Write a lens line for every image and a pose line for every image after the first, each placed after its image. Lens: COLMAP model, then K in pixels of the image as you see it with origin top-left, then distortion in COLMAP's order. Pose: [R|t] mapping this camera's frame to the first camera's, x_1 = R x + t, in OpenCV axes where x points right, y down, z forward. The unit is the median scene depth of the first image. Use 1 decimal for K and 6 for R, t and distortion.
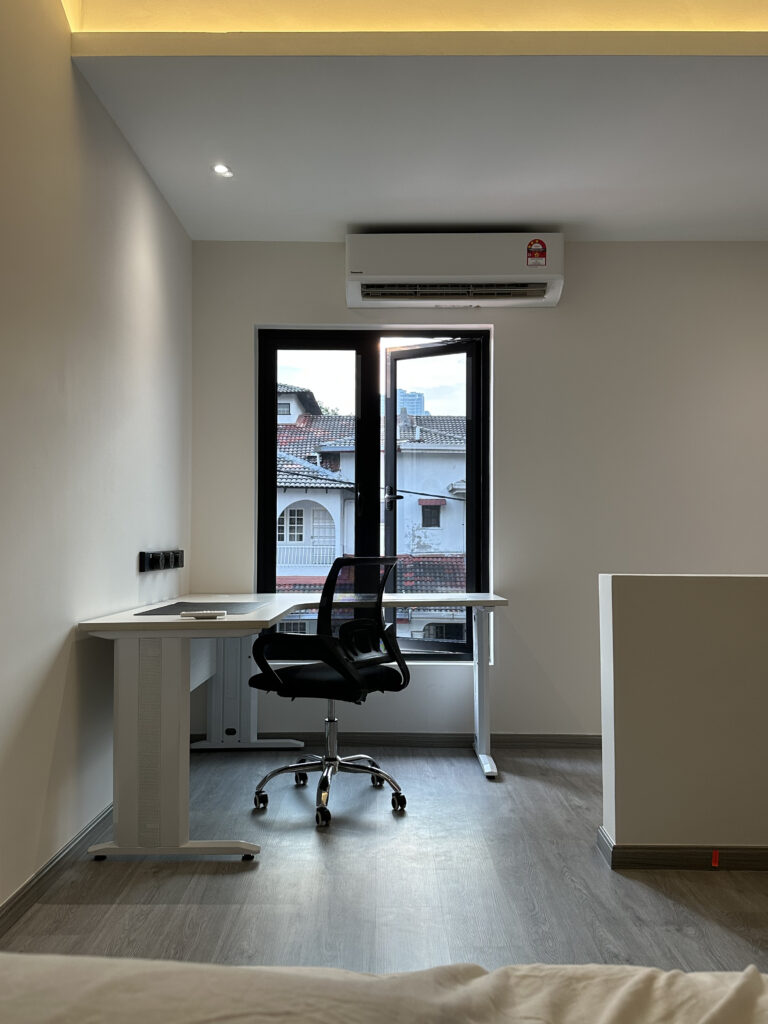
lens RADIAL K [[840.6, 0, 384.0], [0, 840.6, 512.0], [0, 0, 1]] dist [0.003226, -0.010518]
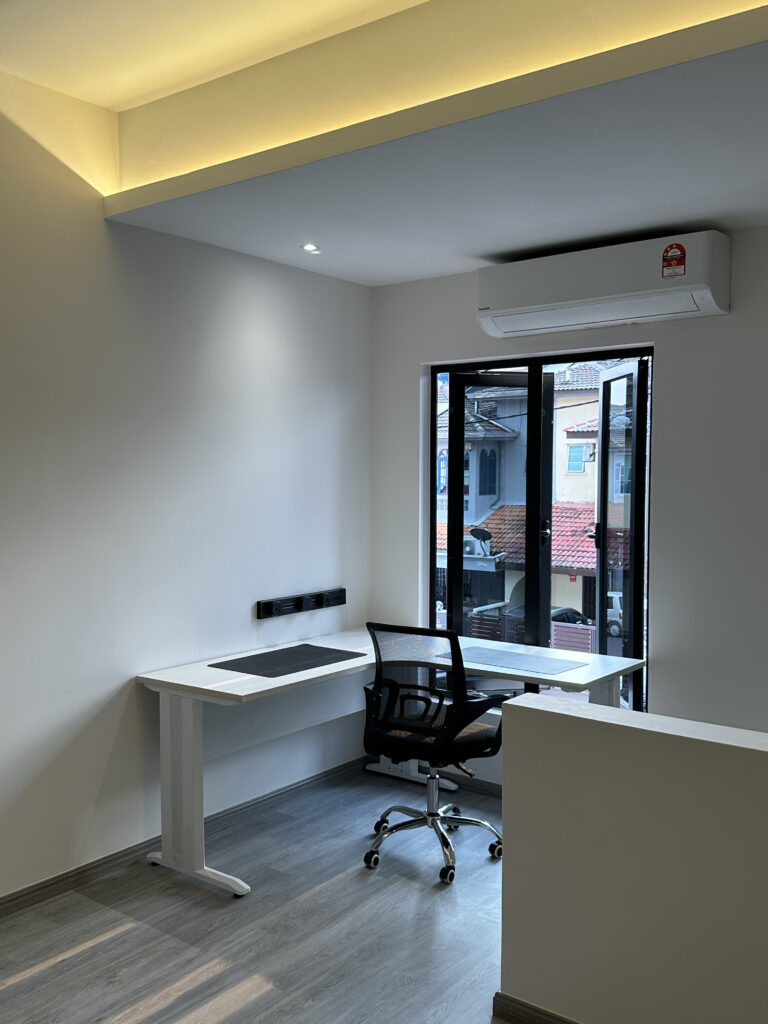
lens RADIAL K [[925.9, 0, 384.0], [0, 925.9, 512.0], [0, 0, 1]] dist [0.043696, -0.009309]
pose [[0.798066, 0.026142, -0.602003, 0.578235], [0.020508, 0.997301, 0.070494, -0.152510], [0.602221, -0.068604, 0.795376, 0.105442]]
